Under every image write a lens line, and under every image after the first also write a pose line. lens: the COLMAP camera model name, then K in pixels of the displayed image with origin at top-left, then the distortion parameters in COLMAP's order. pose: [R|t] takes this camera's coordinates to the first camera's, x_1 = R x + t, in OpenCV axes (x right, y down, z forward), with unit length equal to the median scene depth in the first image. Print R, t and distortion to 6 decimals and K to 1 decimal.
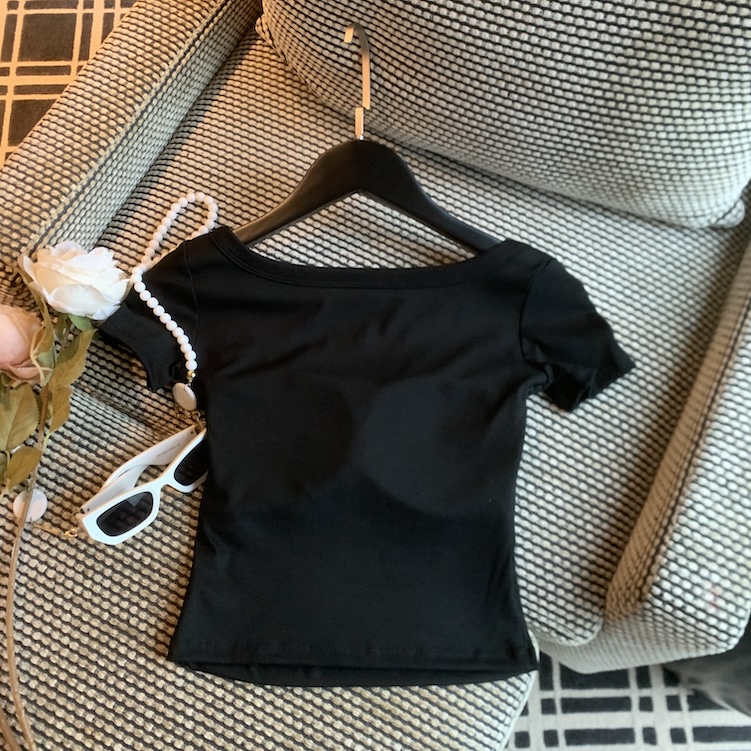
lens RADIAL K [[713.9, 0, 370.1], [0, 713.9, 369.5], [0, 0, 1]] dist [0.063827, -0.187410]
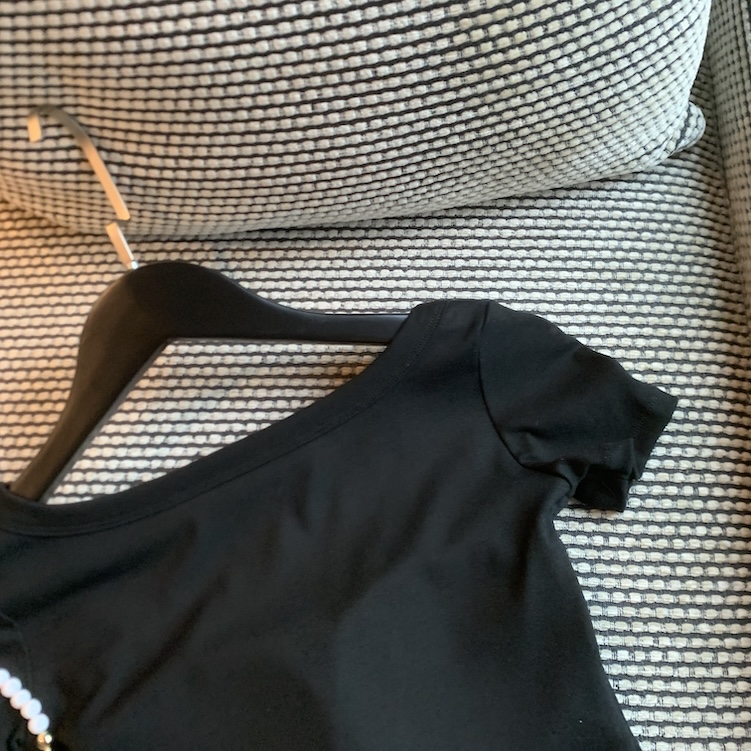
lens RADIAL K [[715.9, 0, 382.7], [0, 715.9, 376.9], [0, 0, 1]] dist [0.057240, -0.118304]
pose [[0.896418, -0.438098, 0.067128, 0.092795], [0.439942, 0.897902, -0.014950, -0.124230], [-0.053724, 0.042934, 0.997632, 0.346765]]
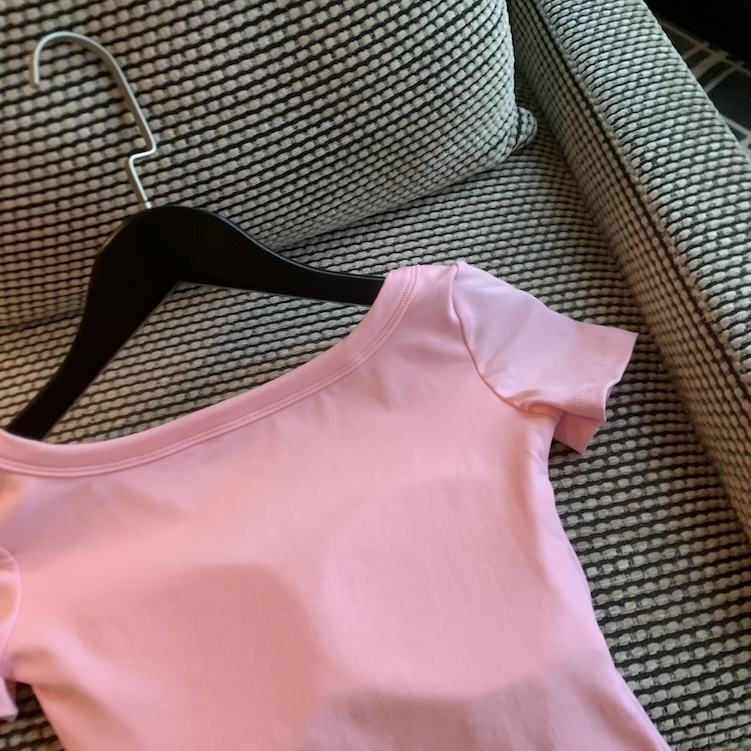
lens RADIAL K [[726.9, 0, 380.4], [0, 726.9, 390.0], [0, 0, 1]] dist [0.045717, -0.089818]
pose [[0.762736, -0.599293, 0.243068, 0.018669], [0.637593, 0.759737, -0.127575, 0.005233], [-0.108213, 0.252285, 0.961583, 0.330467]]
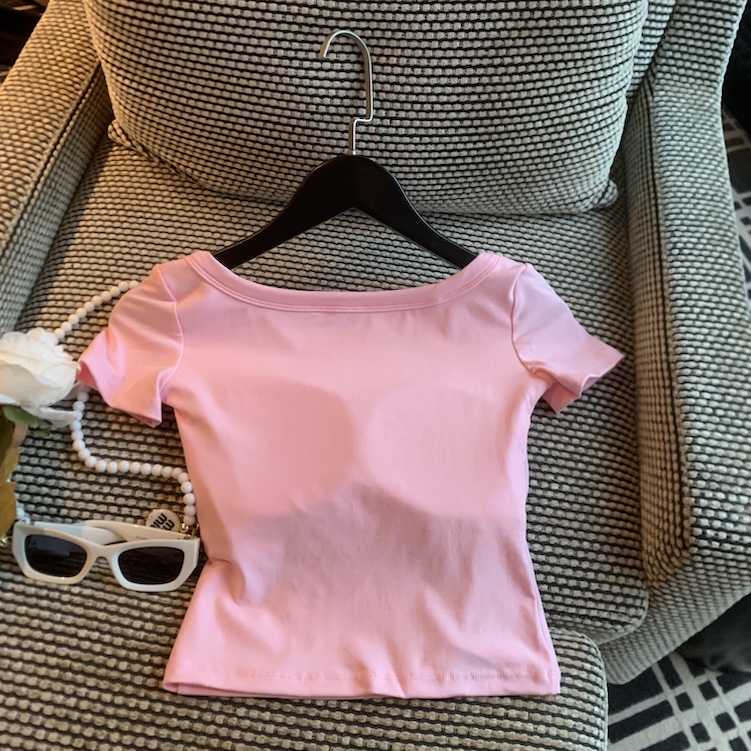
lens RADIAL K [[714.7, 0, 375.5], [0, 714.7, 375.5], [0, 0, 1]] dist [0.083765, -0.186552]
pose [[0.938491, -0.267541, 0.218301, -0.137752], [0.302060, 0.942412, -0.143593, 0.094760], [-0.167312, 0.200701, 0.965259, 0.066551]]
